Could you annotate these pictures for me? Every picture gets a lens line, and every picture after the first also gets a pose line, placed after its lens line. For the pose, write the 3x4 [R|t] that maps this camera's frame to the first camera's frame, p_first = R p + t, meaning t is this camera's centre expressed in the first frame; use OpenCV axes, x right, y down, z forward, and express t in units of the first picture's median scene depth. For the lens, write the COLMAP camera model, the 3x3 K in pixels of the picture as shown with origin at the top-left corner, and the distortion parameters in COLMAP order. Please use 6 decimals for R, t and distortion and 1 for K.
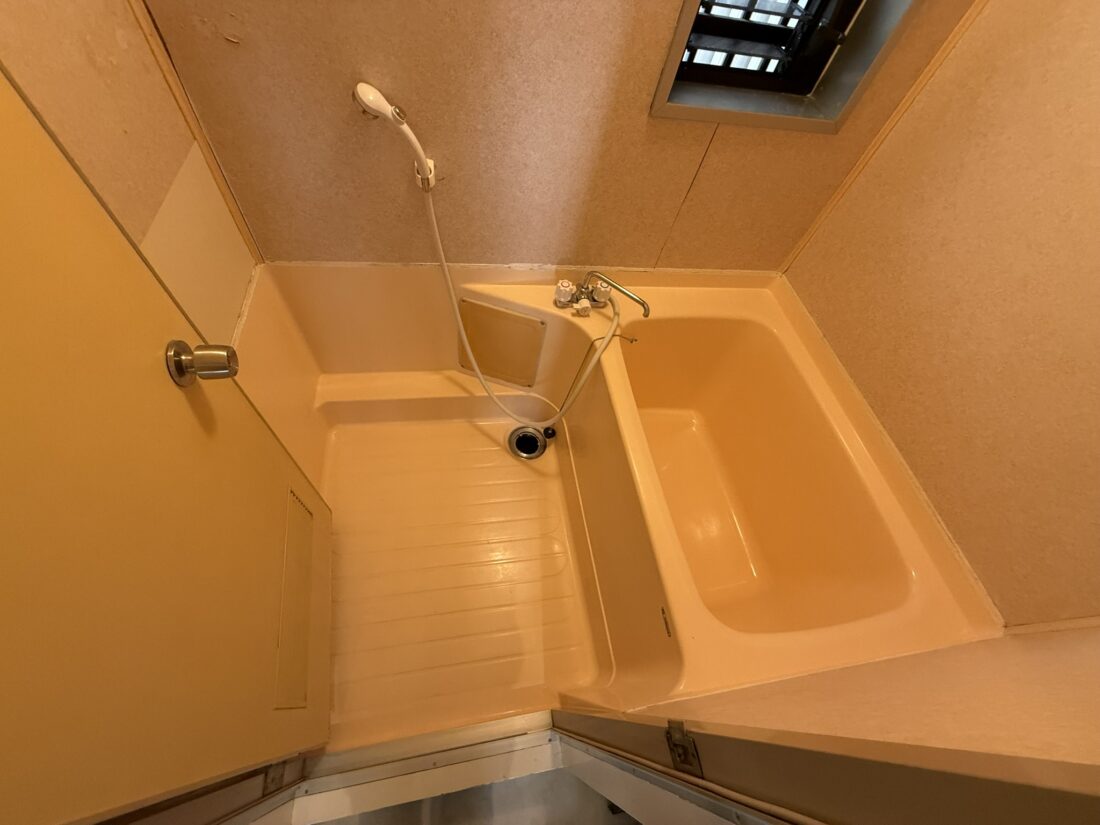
lens RADIAL K [[439.2, 0, 546.1], [0, 439.2, 412.3], [0, 0, 1]] dist [0.000418, -0.000136]
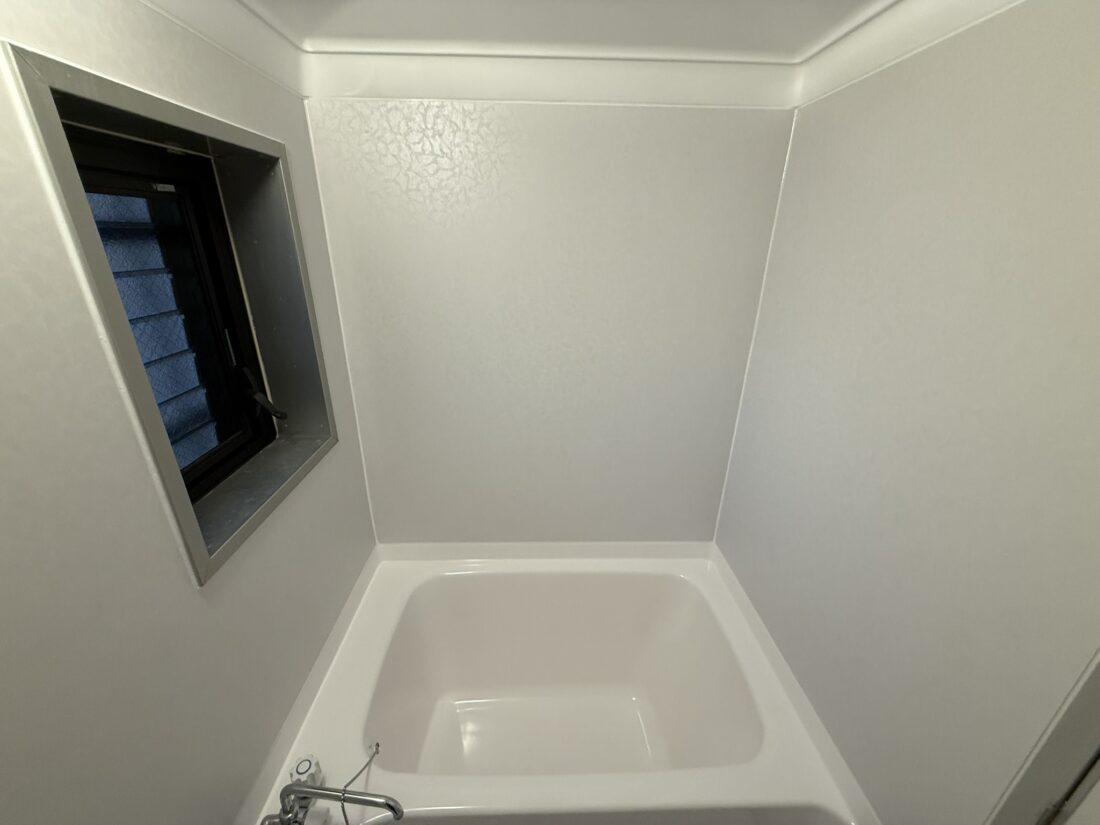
lens RADIAL K [[439.2, 0, 545.7], [0, 439.2, 412.3], [0, 0, 1]] dist [0.000418, -0.000136]
pose [[0.126489, -0.504219, 0.854262, -0.114062], [0.834939, 0.519107, 0.182770, -0.420354], [-0.535609, 0.690138, 0.486653, 0.177904]]
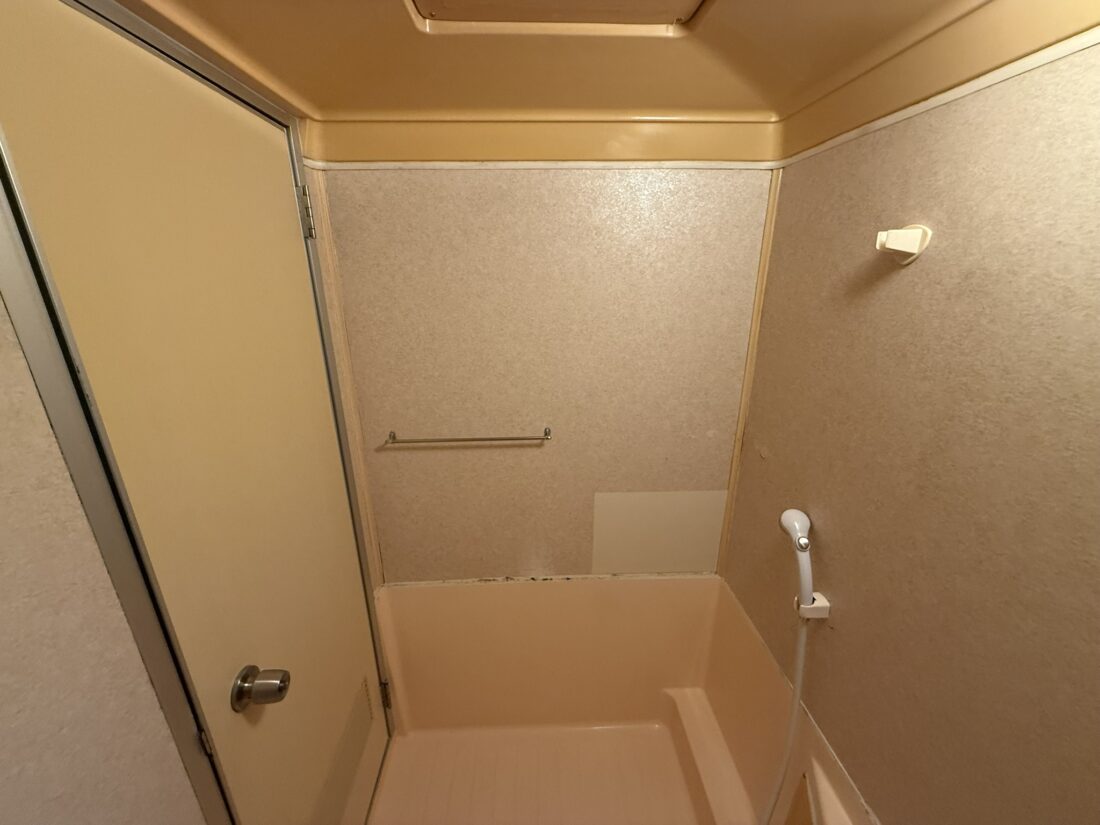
lens RADIAL K [[439.2, 0, 546.4], [0, 439.2, 413.0], [0, 0, 1]] dist [0.000418, -0.000136]
pose [[-0.115065, 0.170017, -0.978700, 0.541759], [-0.838152, 0.512190, 0.187517, -0.391533], [0.533161, 0.841876, 0.083565, 0.239159]]
